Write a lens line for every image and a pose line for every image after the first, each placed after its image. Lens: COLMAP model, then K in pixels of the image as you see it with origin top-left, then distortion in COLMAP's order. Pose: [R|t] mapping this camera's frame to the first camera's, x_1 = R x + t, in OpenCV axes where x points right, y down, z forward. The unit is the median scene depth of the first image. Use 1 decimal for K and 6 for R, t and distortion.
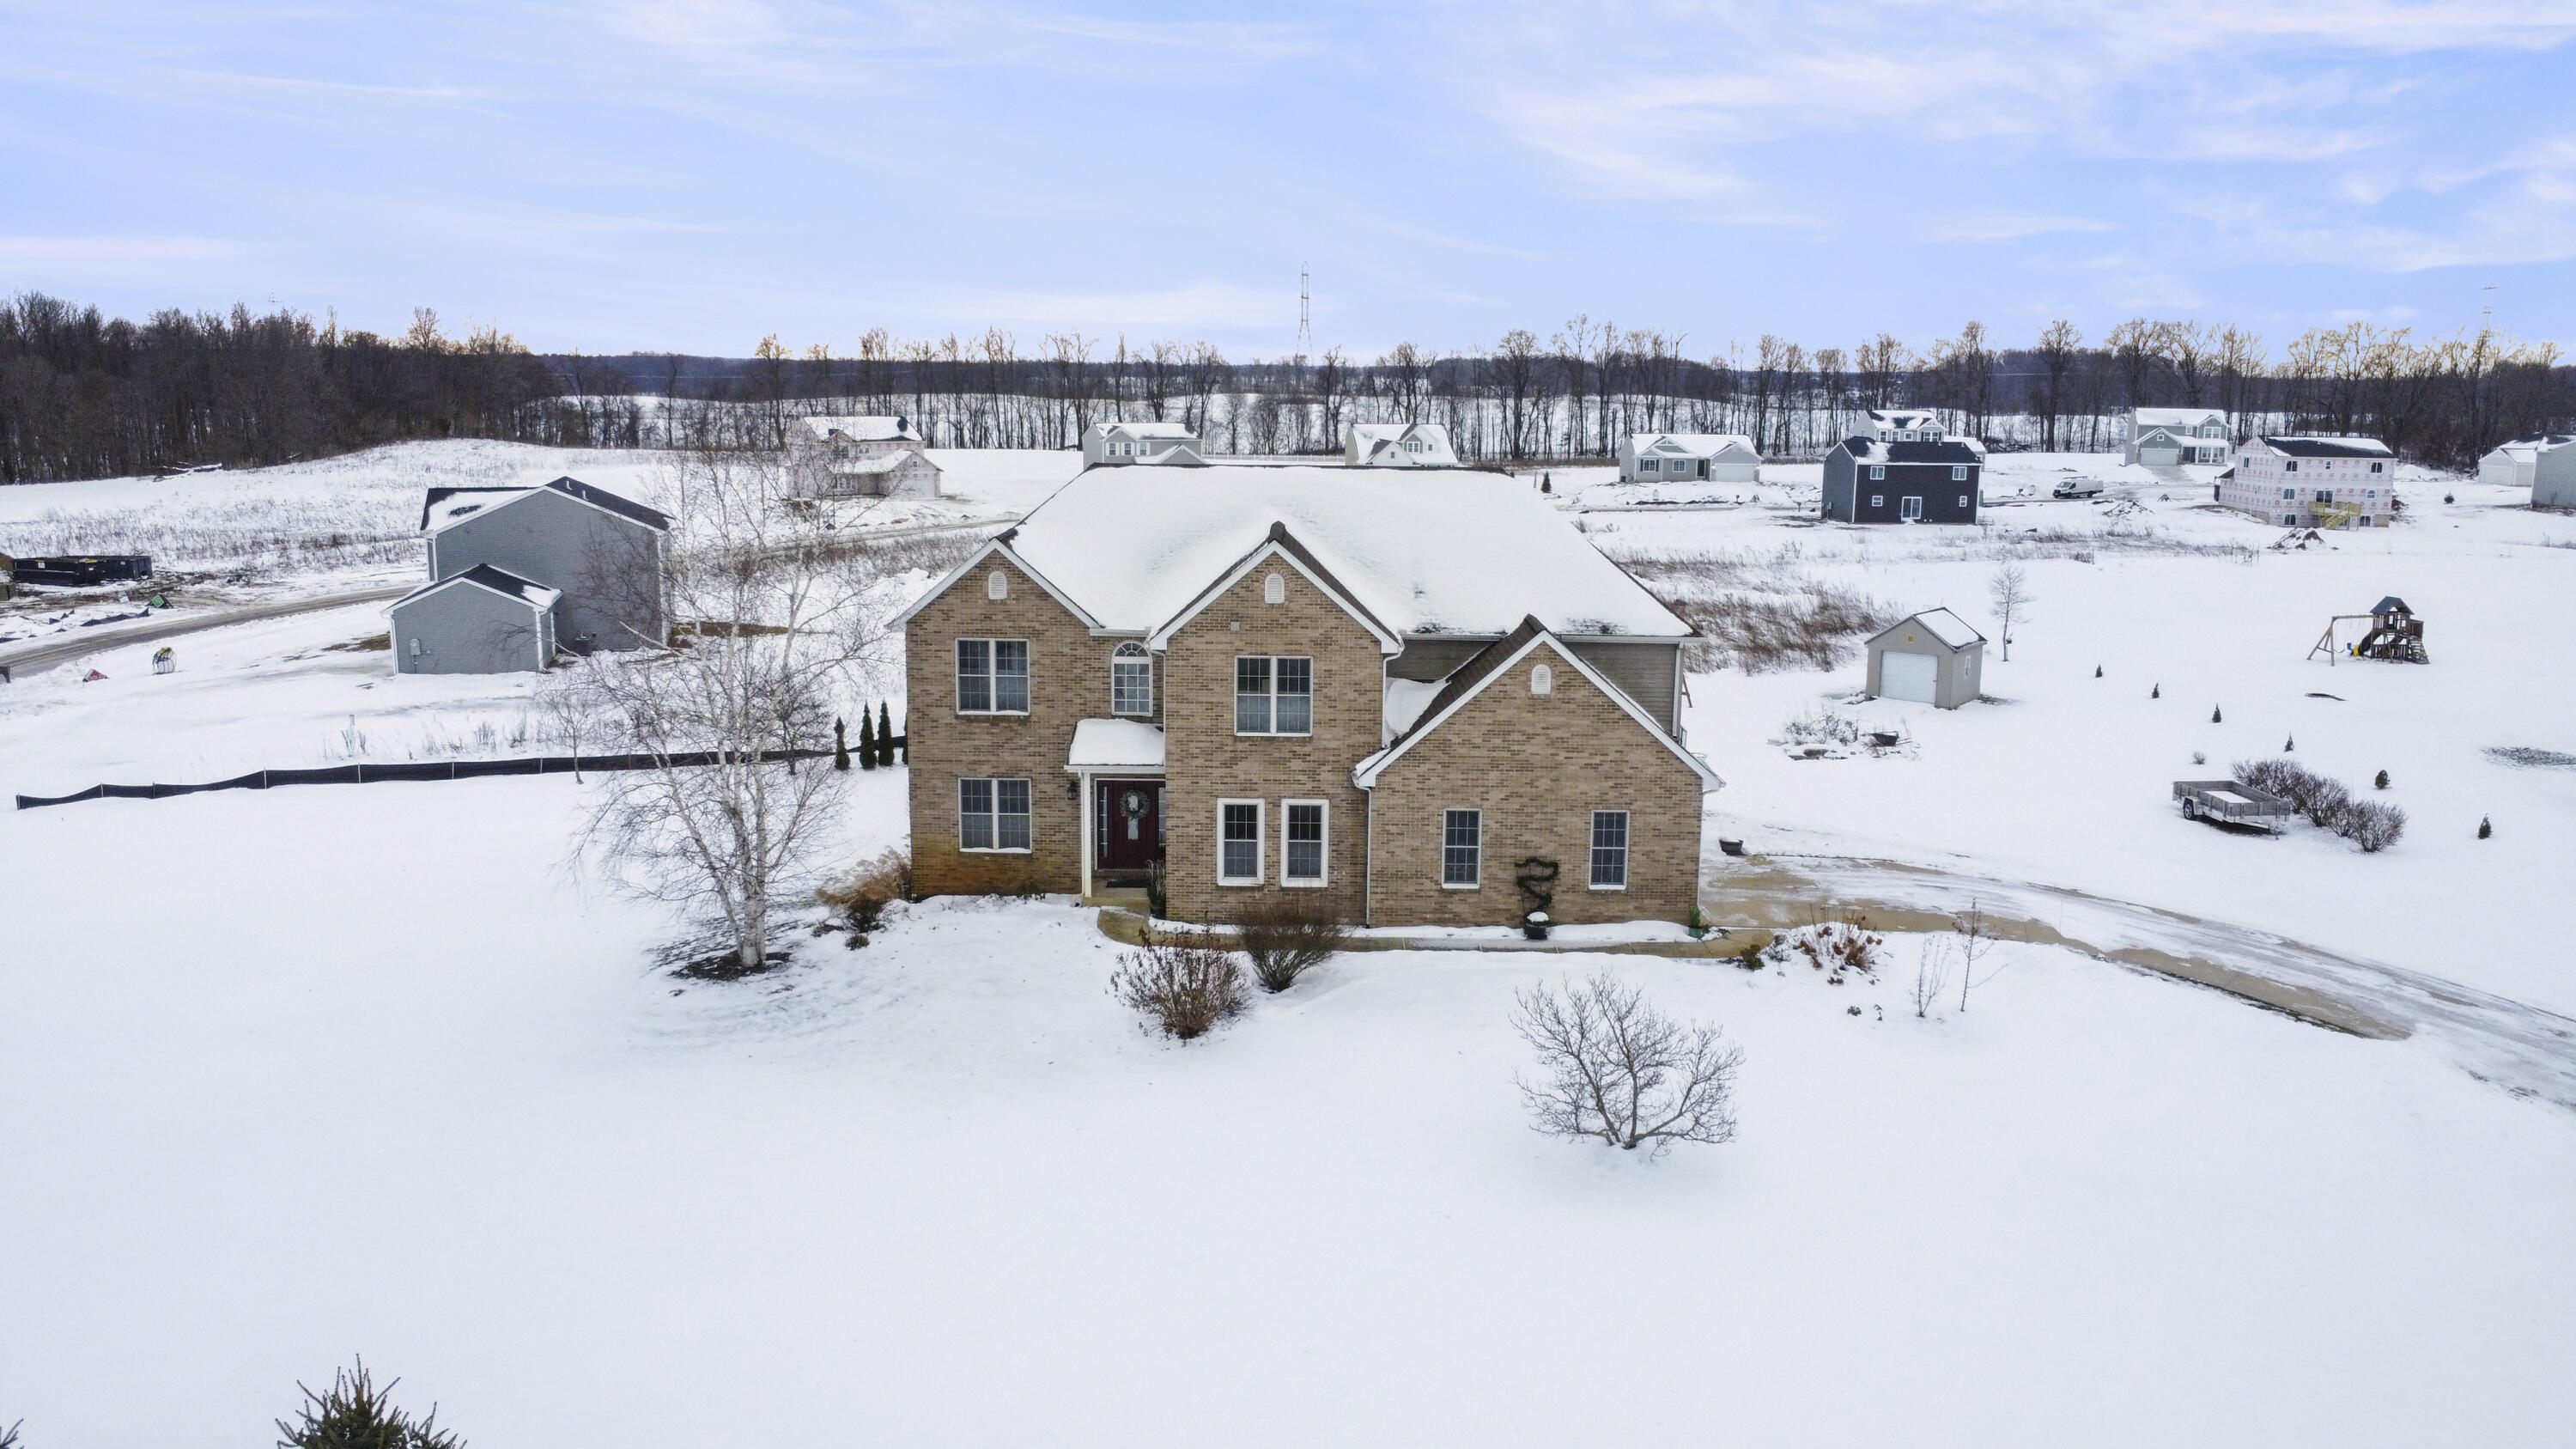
lens RADIAL K [[1869.1, 0, 1288.0], [0, 1869.1, 724.5], [0, 0, 1]] dist [-0.025905, -0.006383]
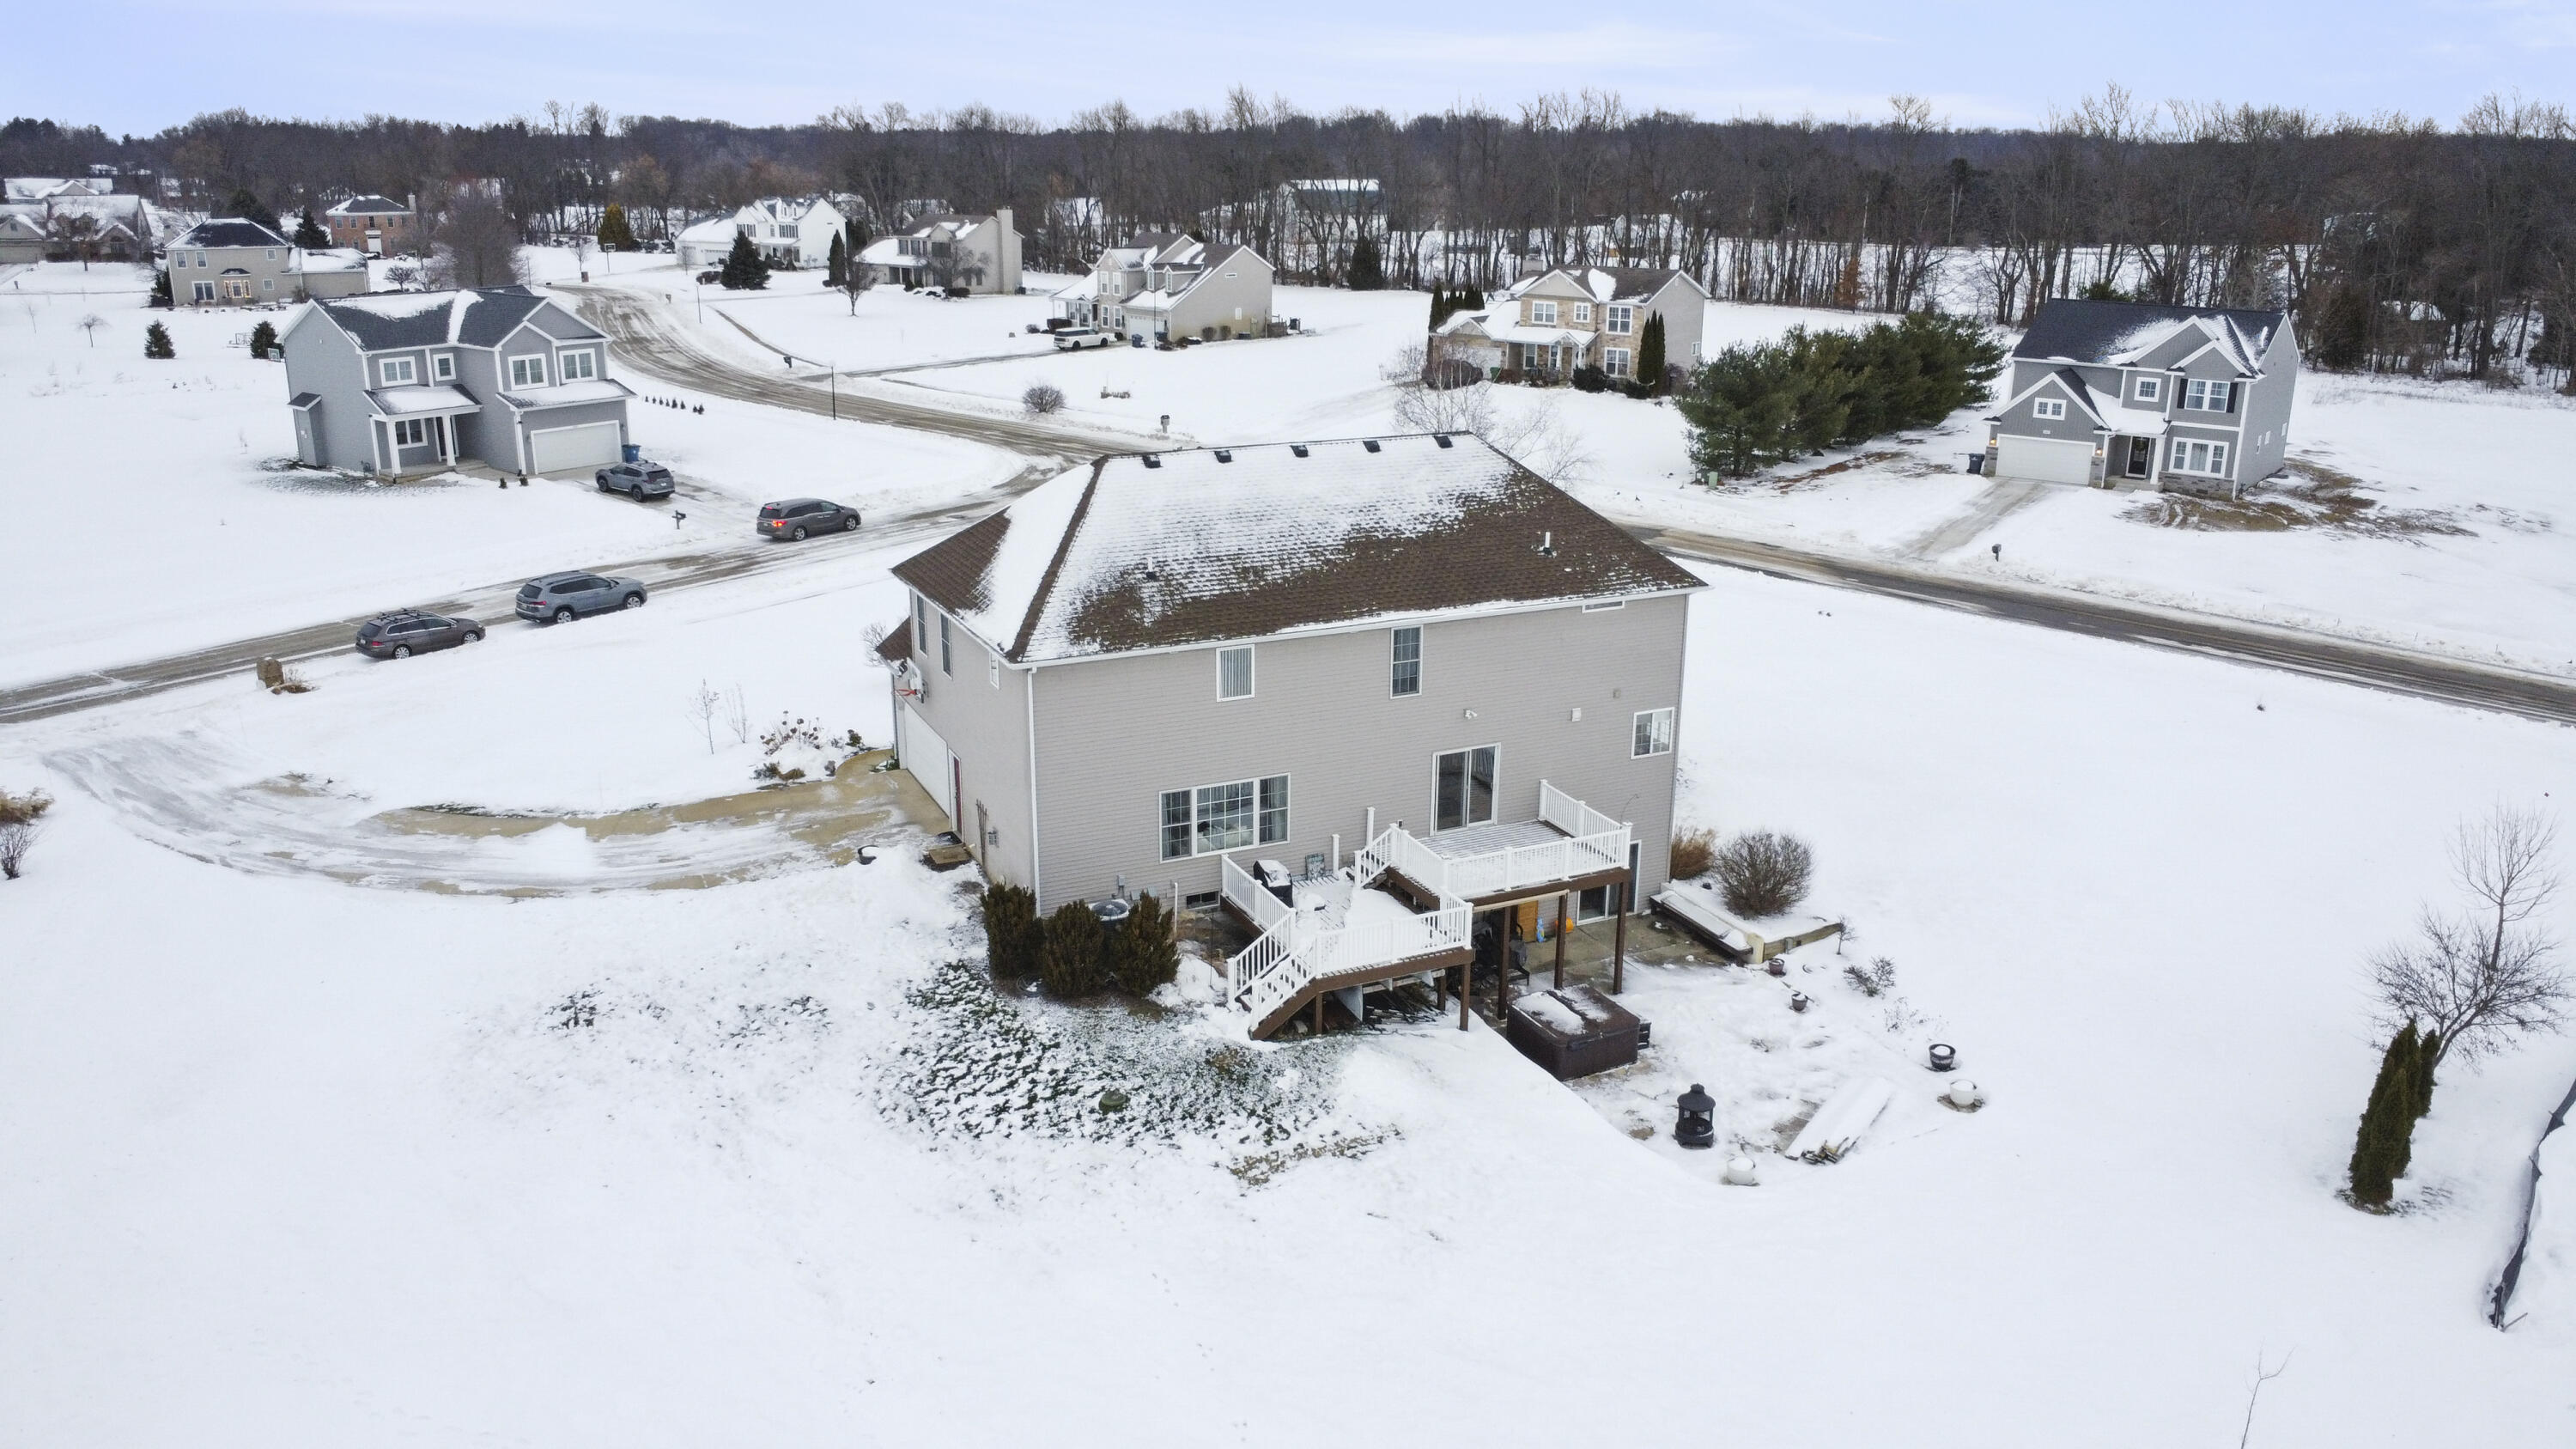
lens RADIAL K [[1869.8, 0, 1288.0], [0, 1869.8, 724.5], [0, 0, 1]] dist [-0.014158, -0.047869]
pose [[-0.901997, 0.118914, -0.415042, 0.495451], [-0.091695, 0.886626, 0.453305, -0.513756], [0.421892, 0.446937, -0.788831, 2.077626]]
